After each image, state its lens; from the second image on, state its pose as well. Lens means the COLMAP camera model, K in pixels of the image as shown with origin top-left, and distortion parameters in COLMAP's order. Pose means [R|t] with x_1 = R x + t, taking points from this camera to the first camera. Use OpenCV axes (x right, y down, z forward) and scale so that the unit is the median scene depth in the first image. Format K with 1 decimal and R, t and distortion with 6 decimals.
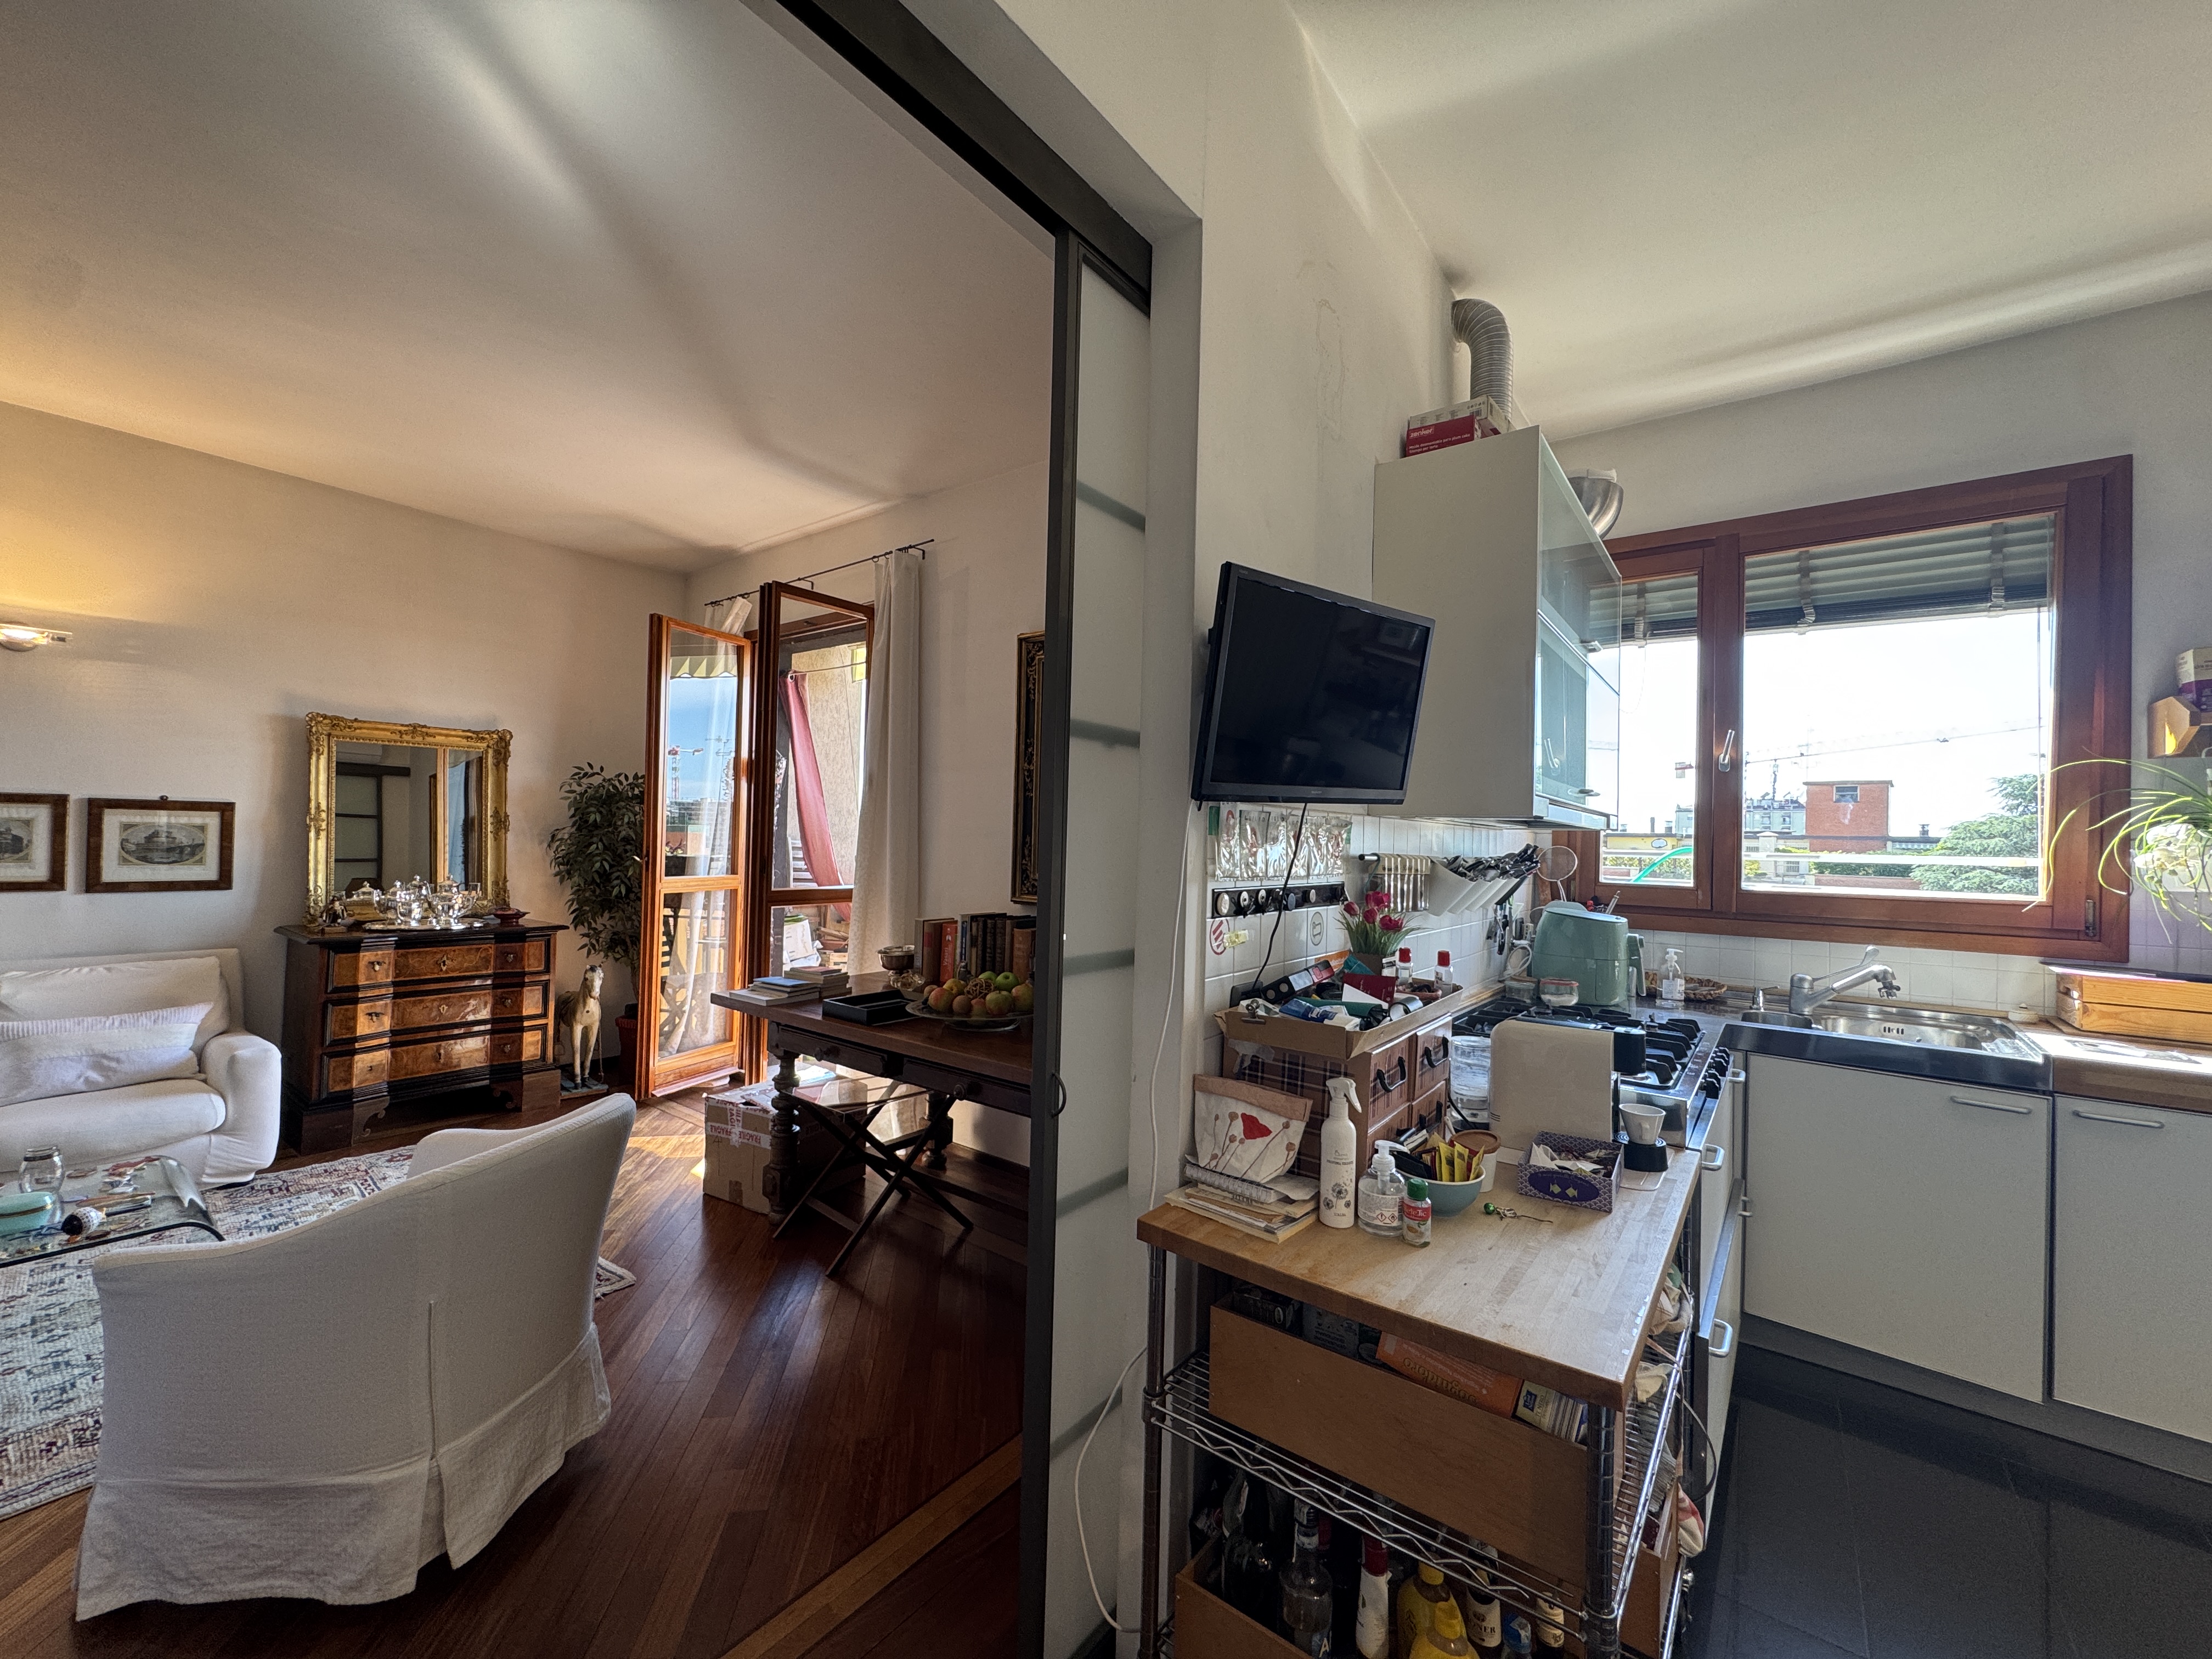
lens RADIAL K [[883.8, 0, 1105.8], [0, 883.8, 827.3], [0, 0, 1]] dist [-0.003030, 0.000418]
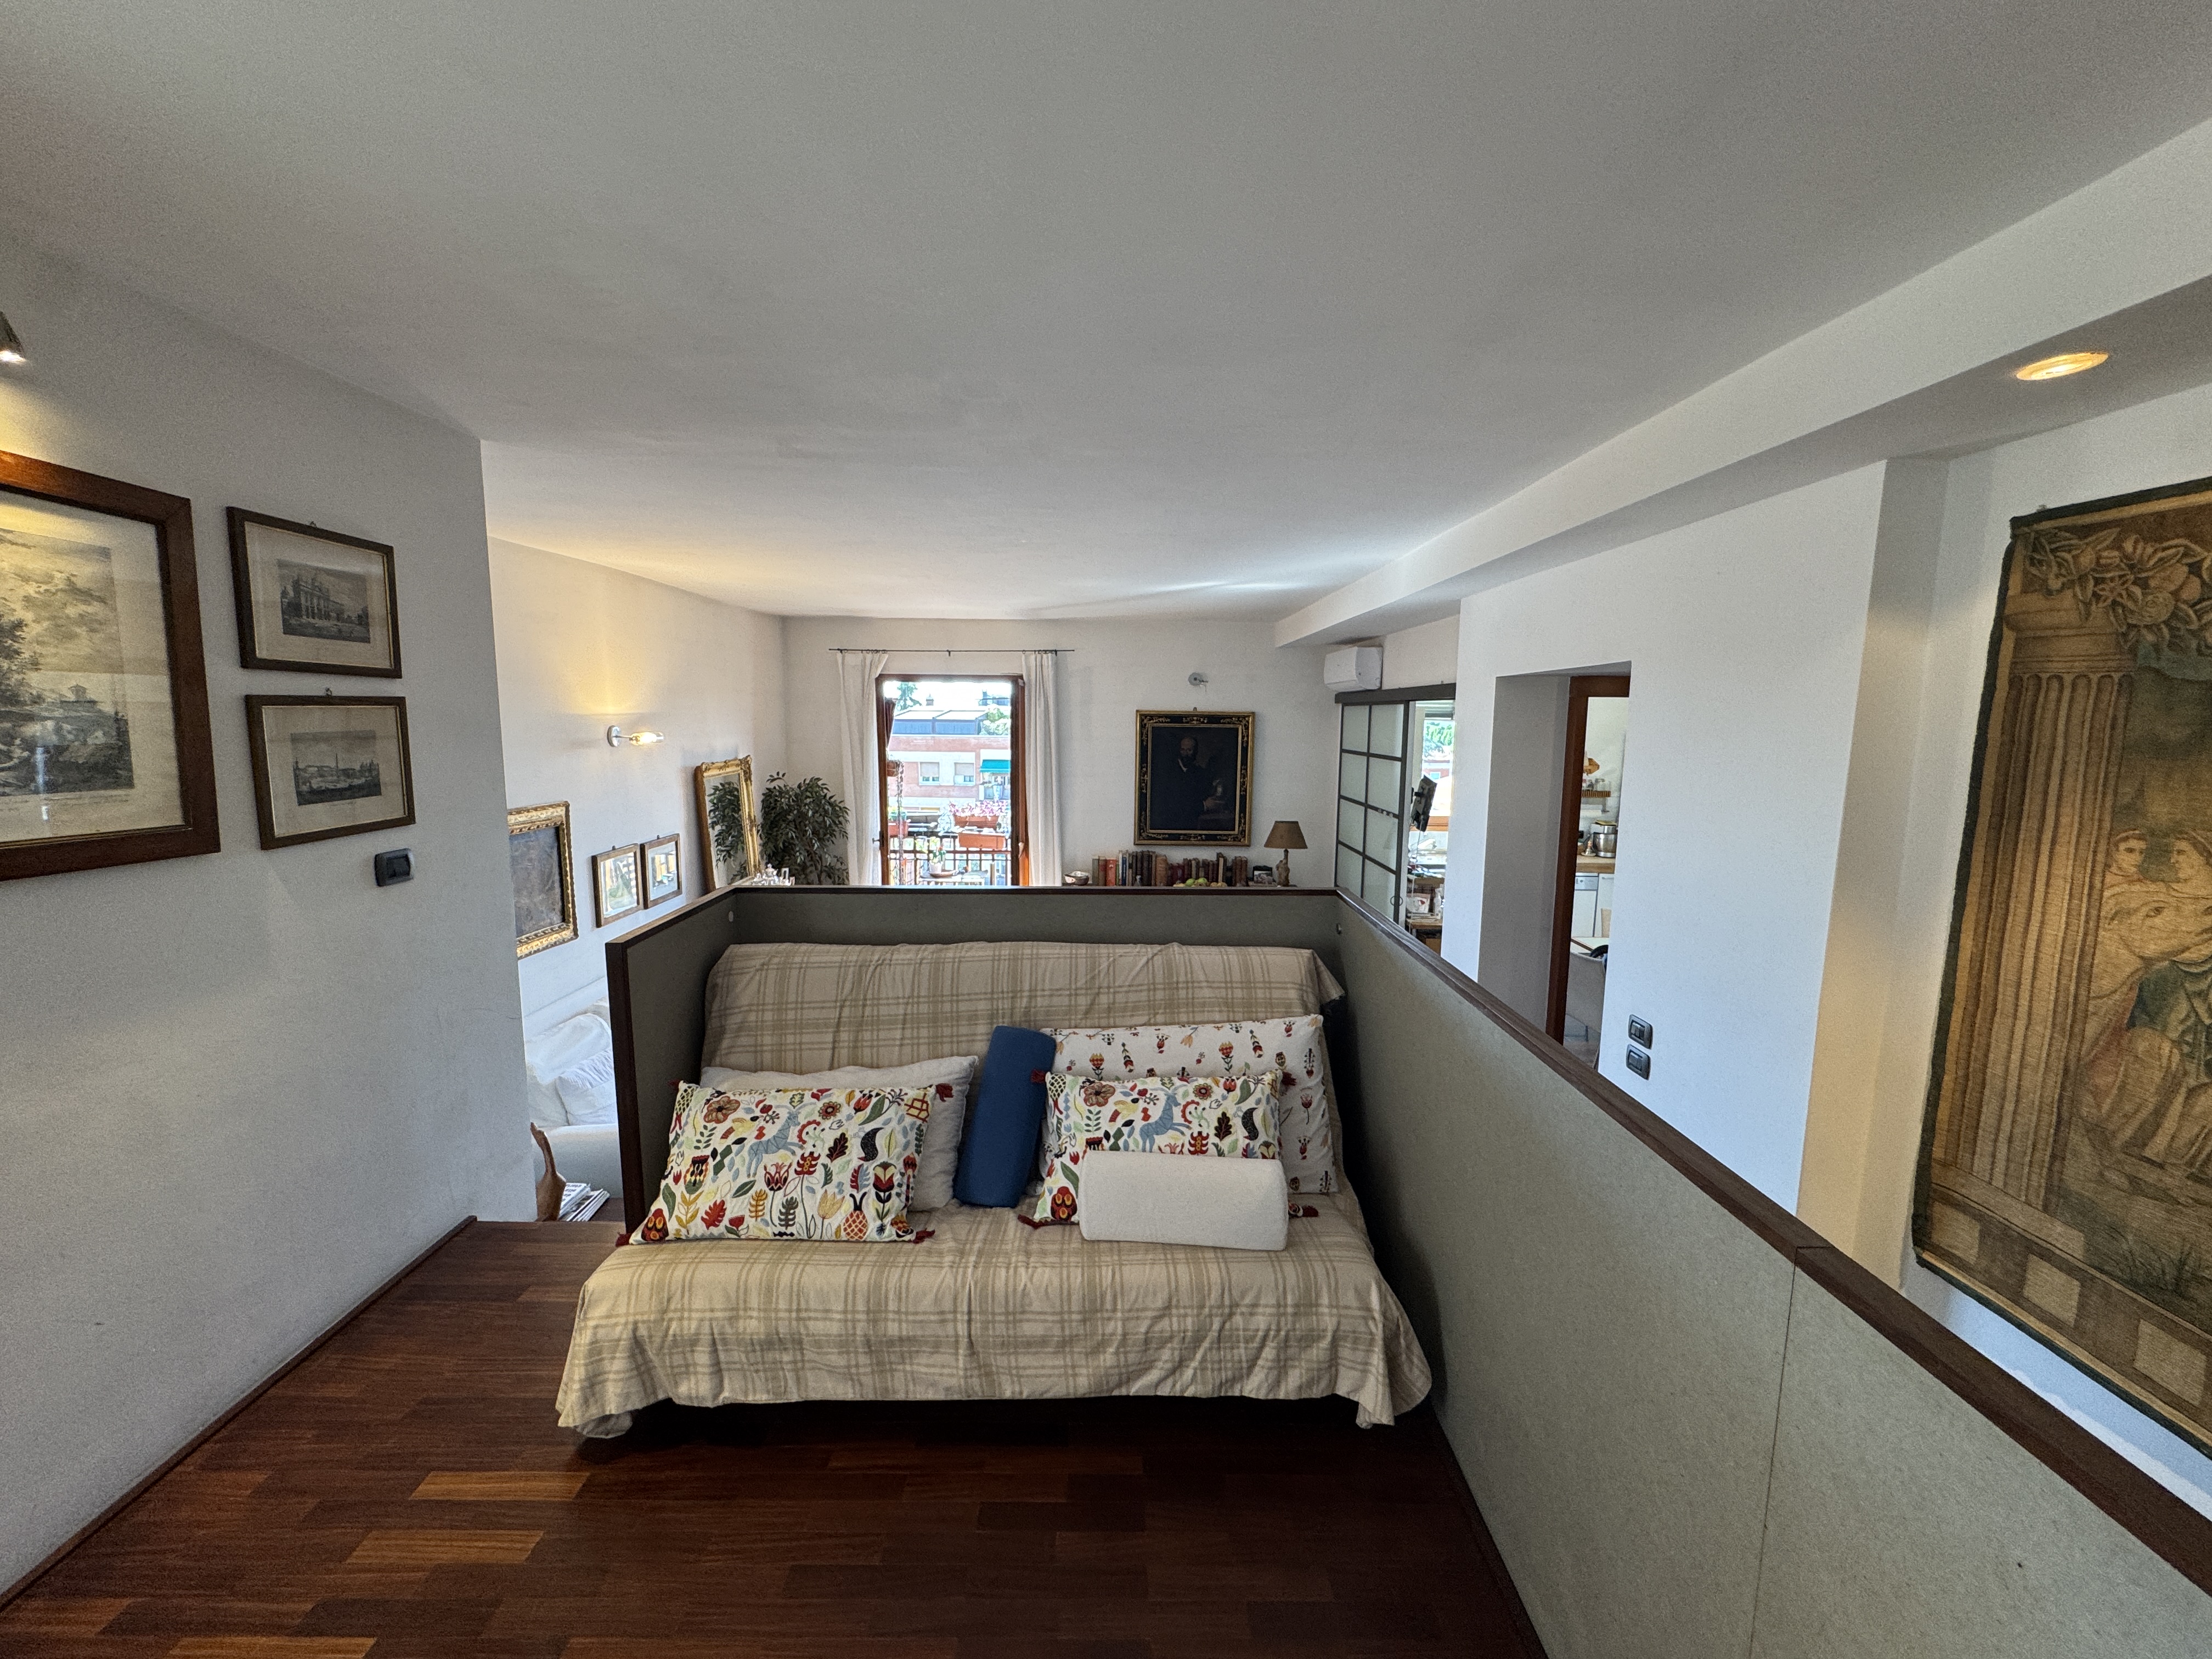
lens RADIAL K [[883.8, 0, 1108.9], [0, 883.8, 828.5], [0, 0, 1]] dist [-0.003030, 0.000418]
pose [[0.793290, -0.097207, 0.601034, -1.687017], [0.003731, 0.987930, 0.154857, -0.327797], [-0.608833, -0.120604, 0.784077, -0.672891]]
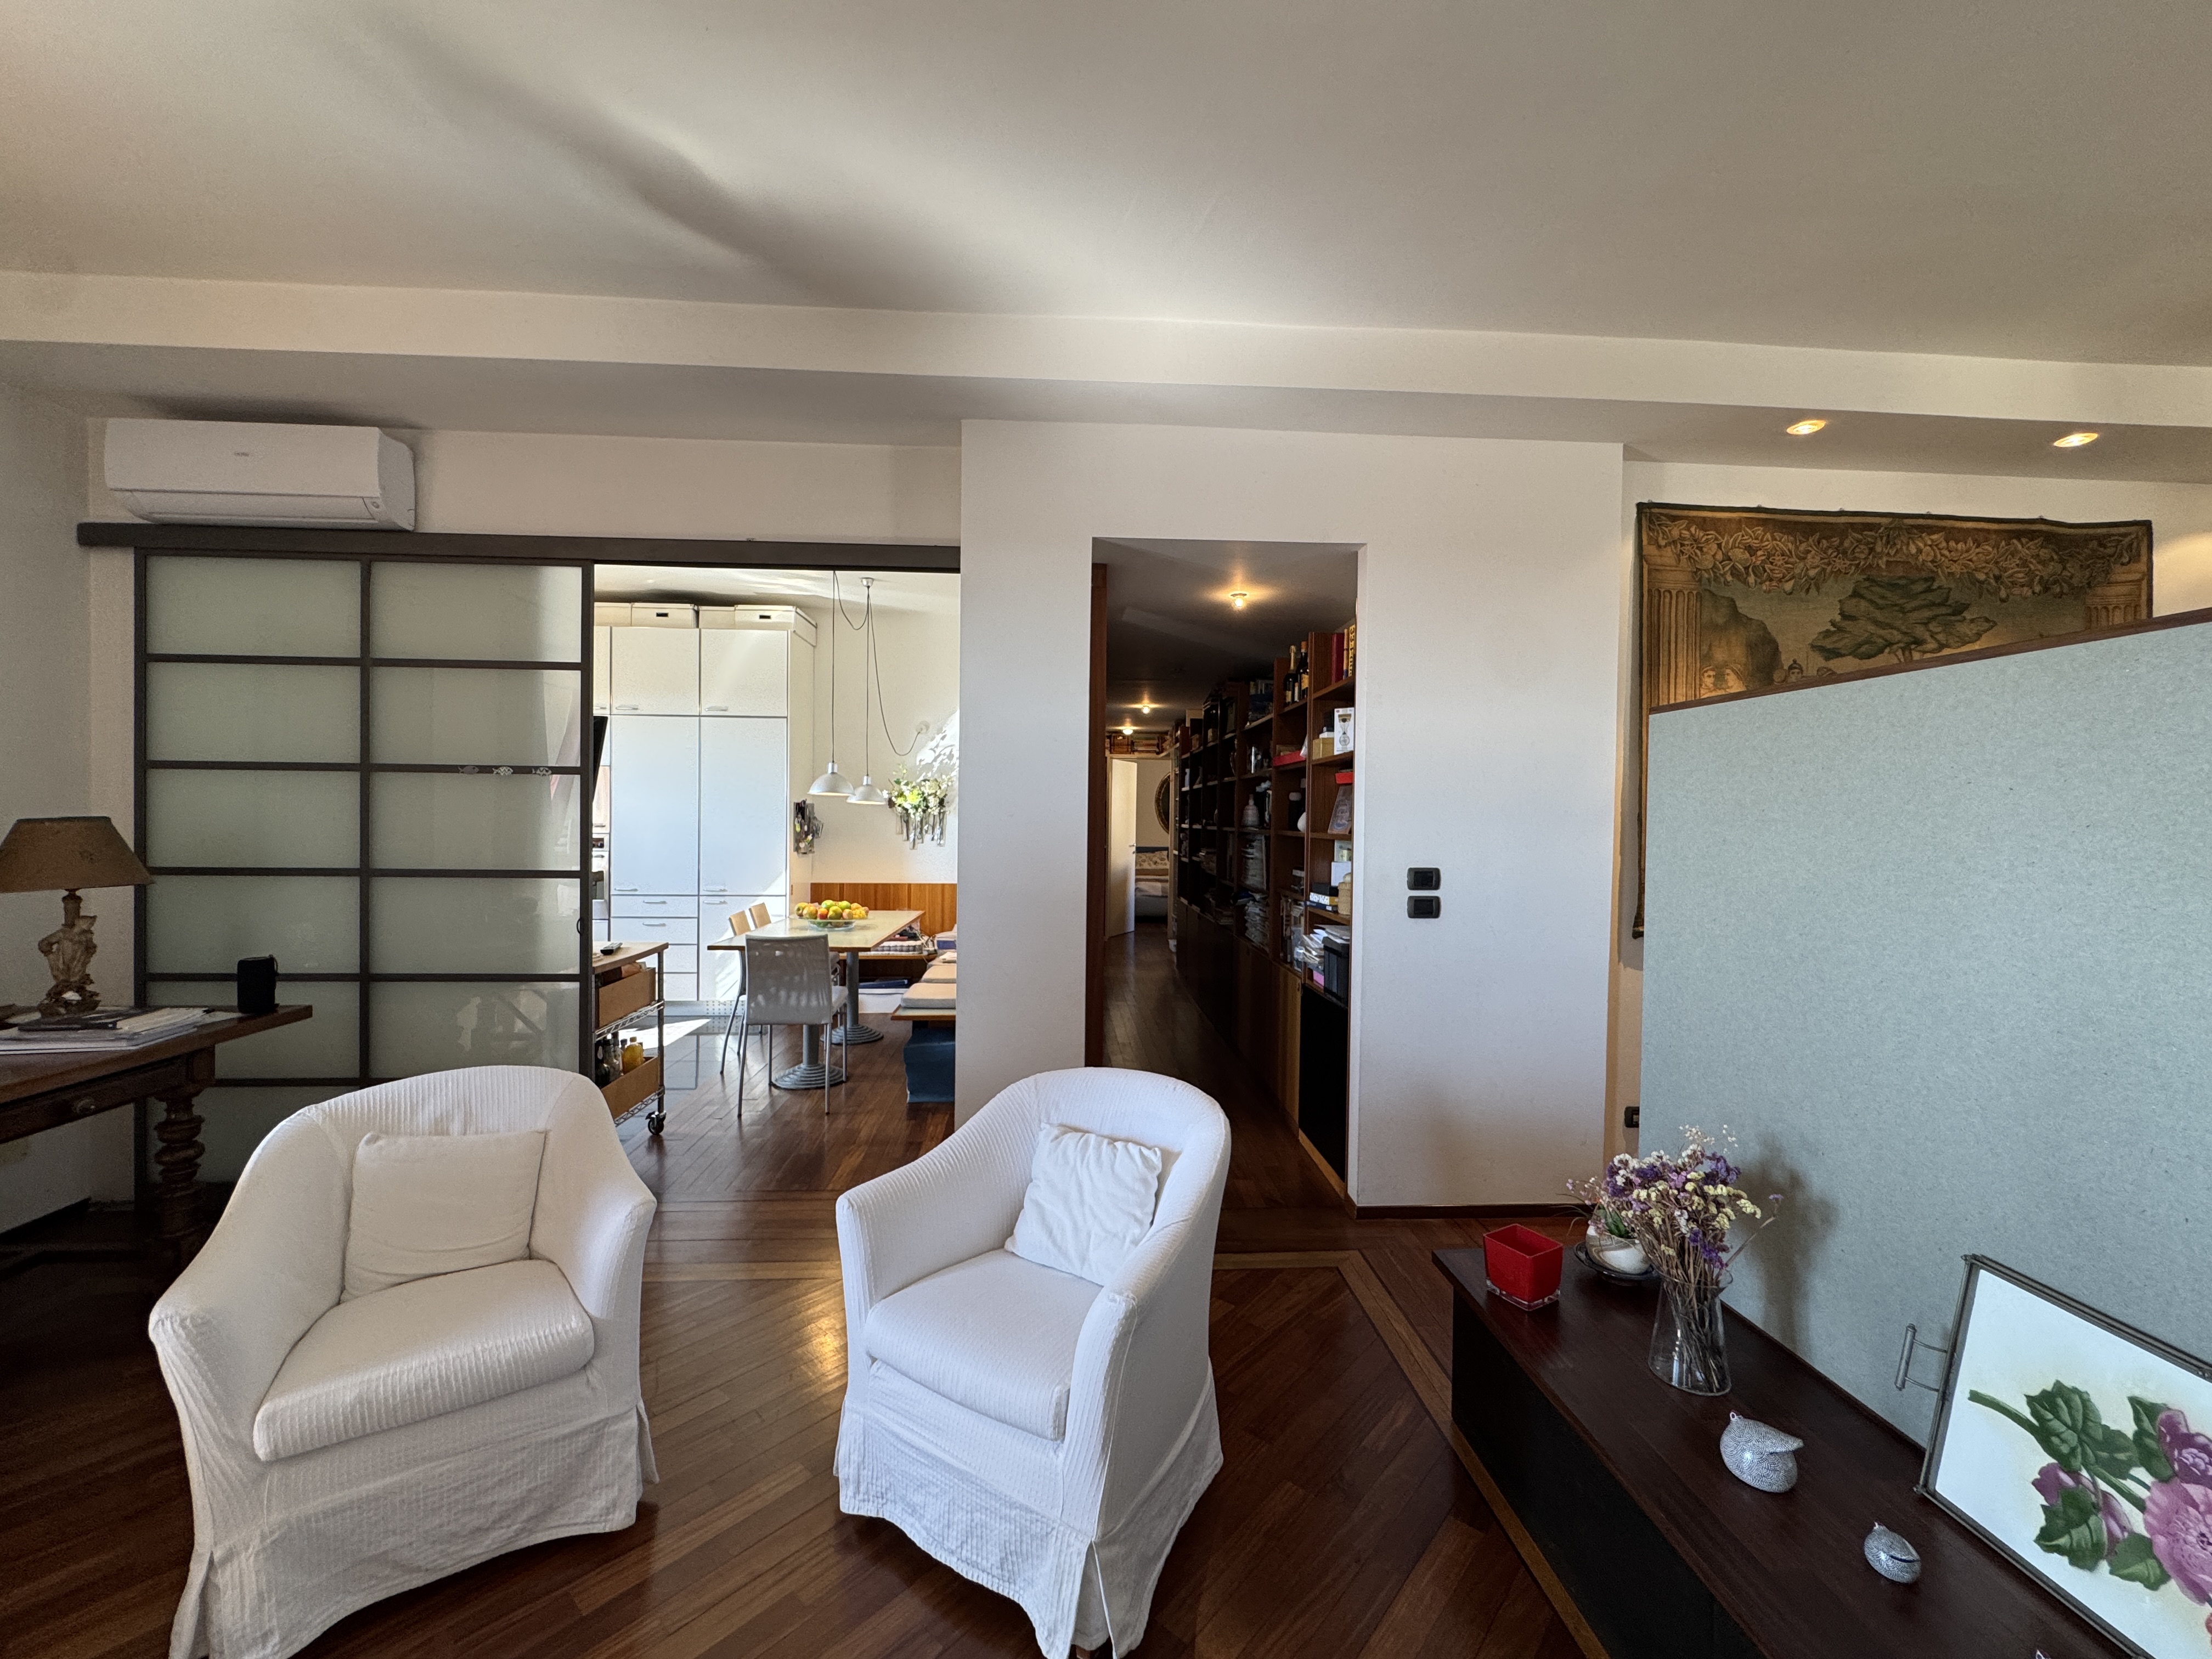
lens RADIAL K [[883.8, 0, 1105.4], [0, 883.8, 831.7], [0, 0, 1]] dist [-0.003030, 0.000418]
pose [[-0.651299, -0.045545, 0.757453, -1.233205], [-0.039733, 0.998875, 0.025897, -0.031549], [-0.757780, -0.013229, -0.652376, 0.673569]]
